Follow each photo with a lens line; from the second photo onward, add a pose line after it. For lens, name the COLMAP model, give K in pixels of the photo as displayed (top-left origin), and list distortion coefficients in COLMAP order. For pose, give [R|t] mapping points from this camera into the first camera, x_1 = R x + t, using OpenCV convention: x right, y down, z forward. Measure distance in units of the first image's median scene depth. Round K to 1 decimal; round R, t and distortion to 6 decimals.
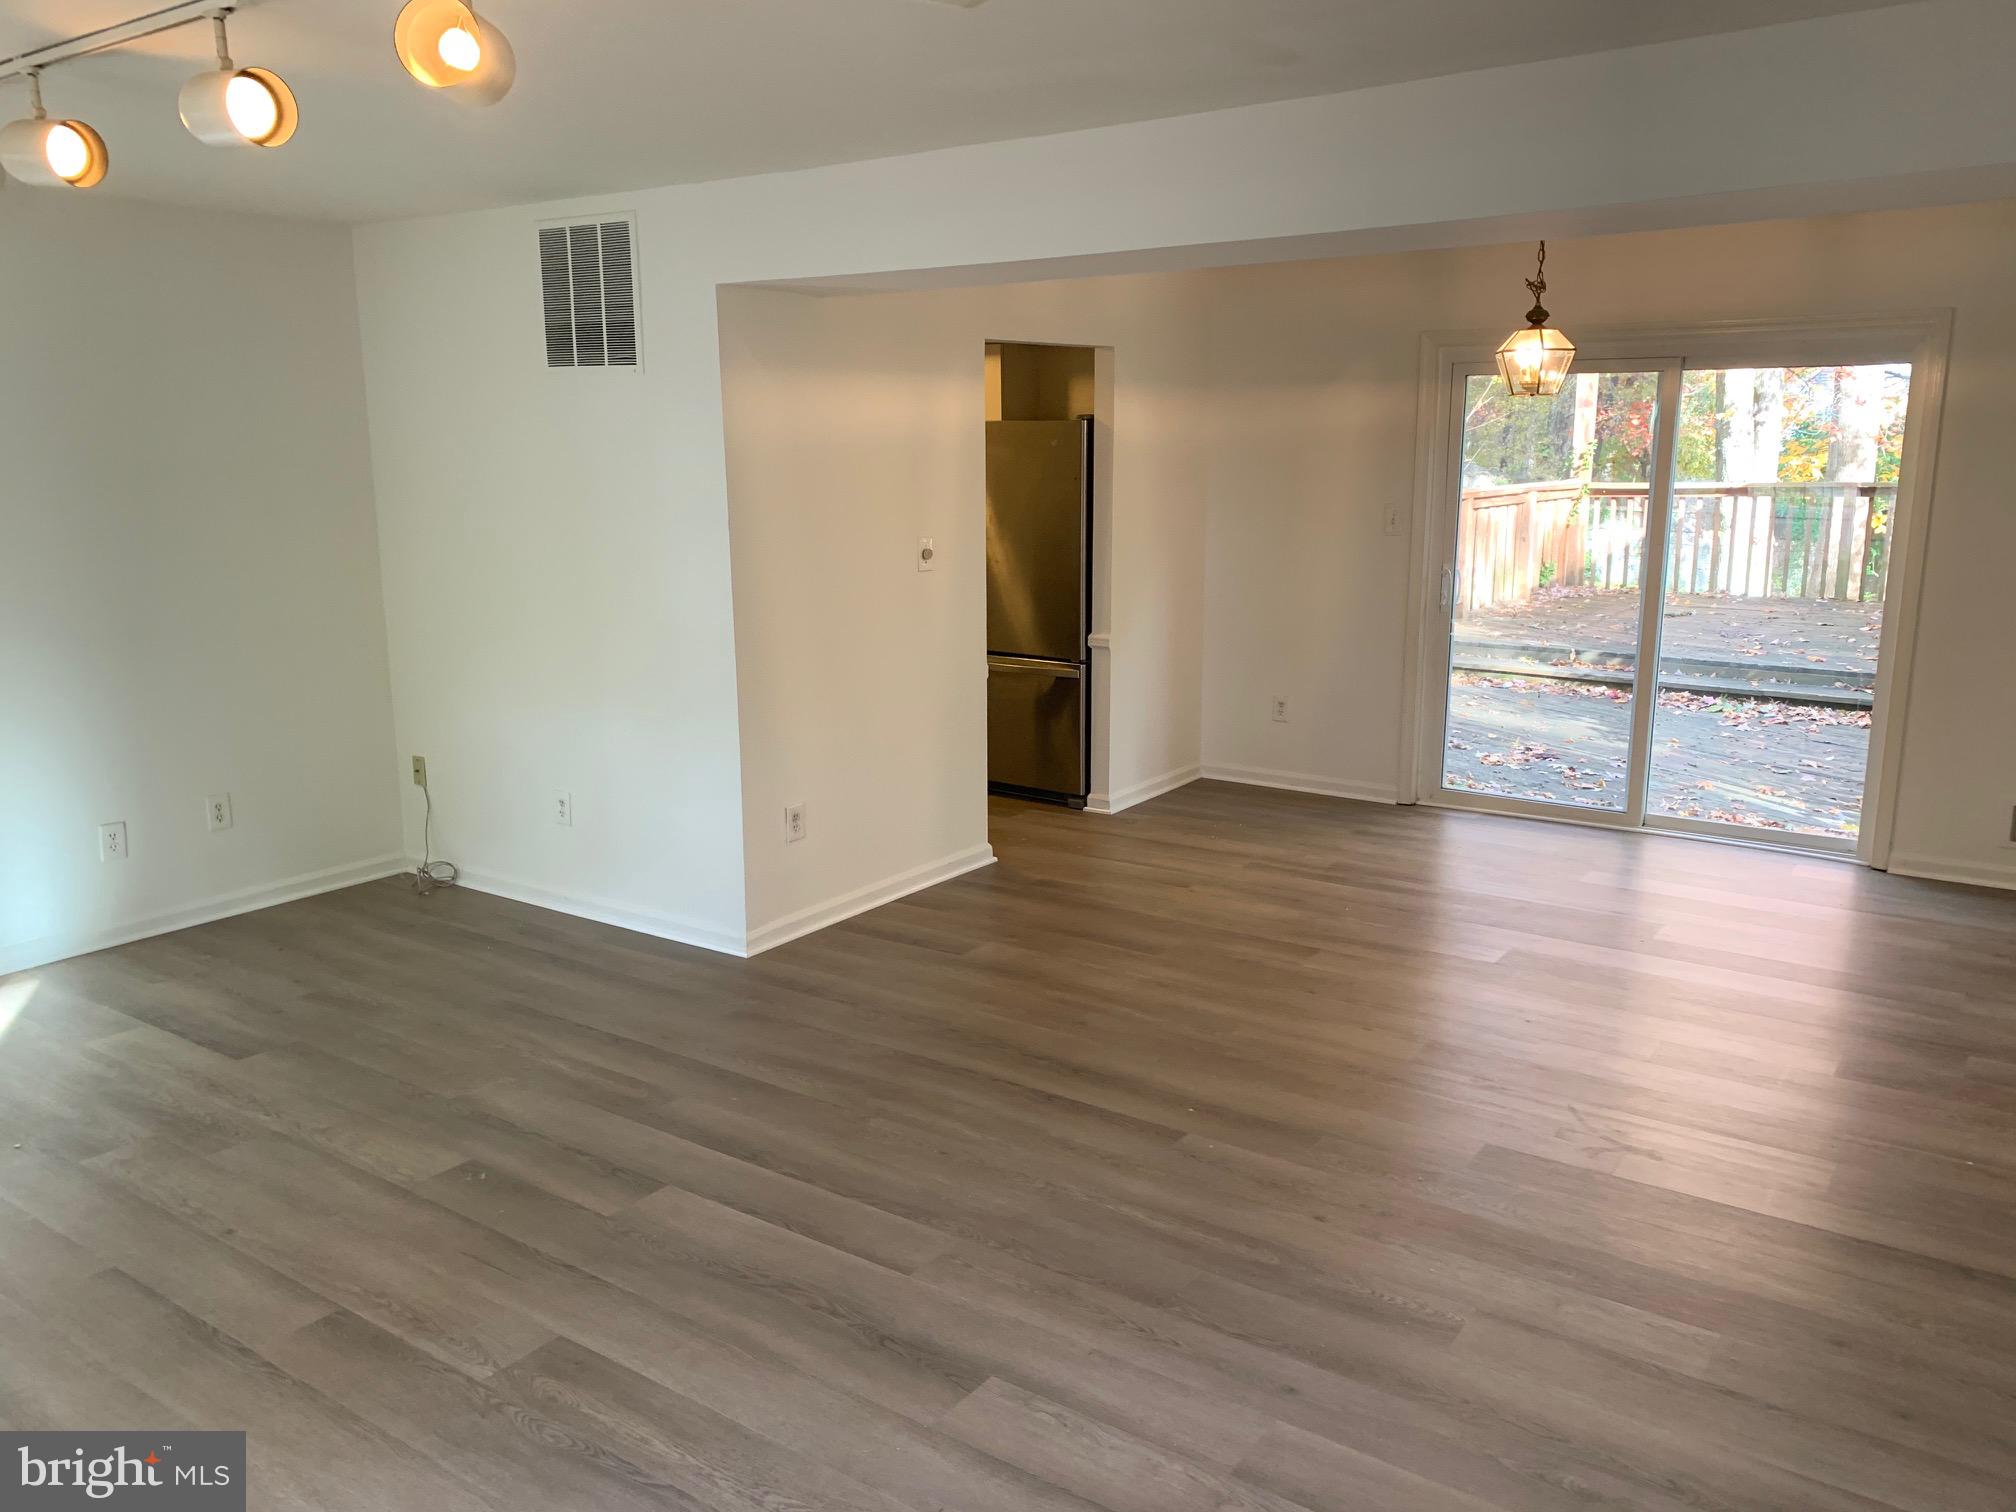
lens RADIAL K [[1571.9, 0, 1003.8], [0, 1571.9, 751.1], [0, 0, 1]] dist [0.028872, -0.013935]
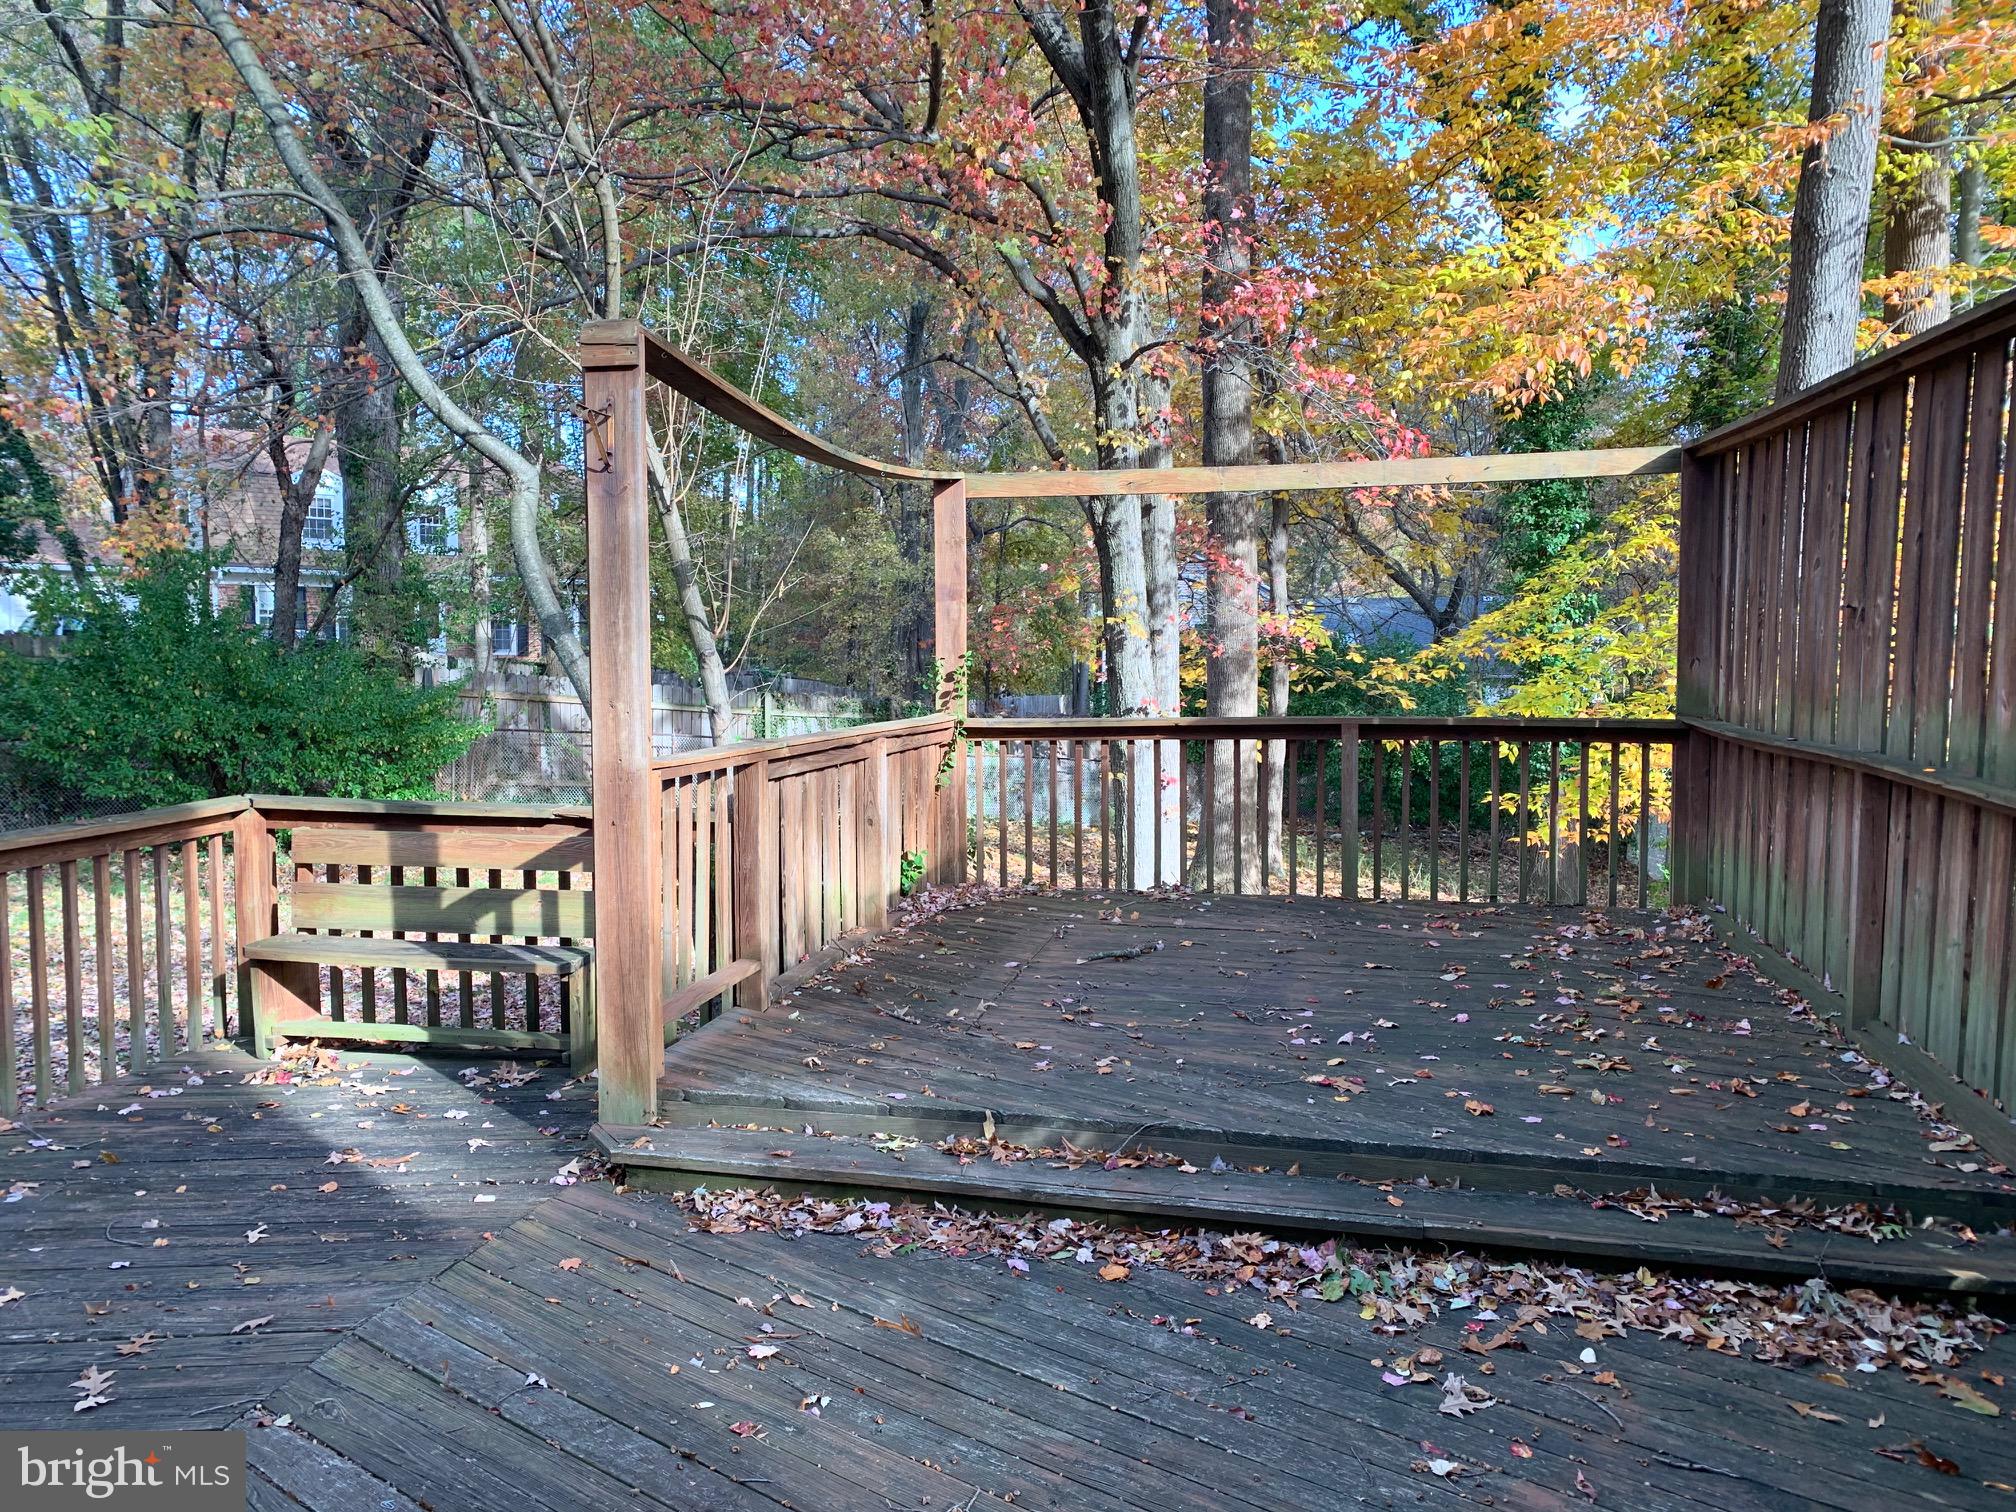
lens RADIAL K [[1571.9, 0, 1003.8], [0, 1571.9, 751.1], [0, 0, 1]] dist [0.028872, -0.013935]
pose [[0.922105, -0.023318, 0.386237, 0.147081], [0.075013, 0.990018, -0.119318, -0.083028], [-0.379599, 0.138996, 0.914650, 0.434067]]
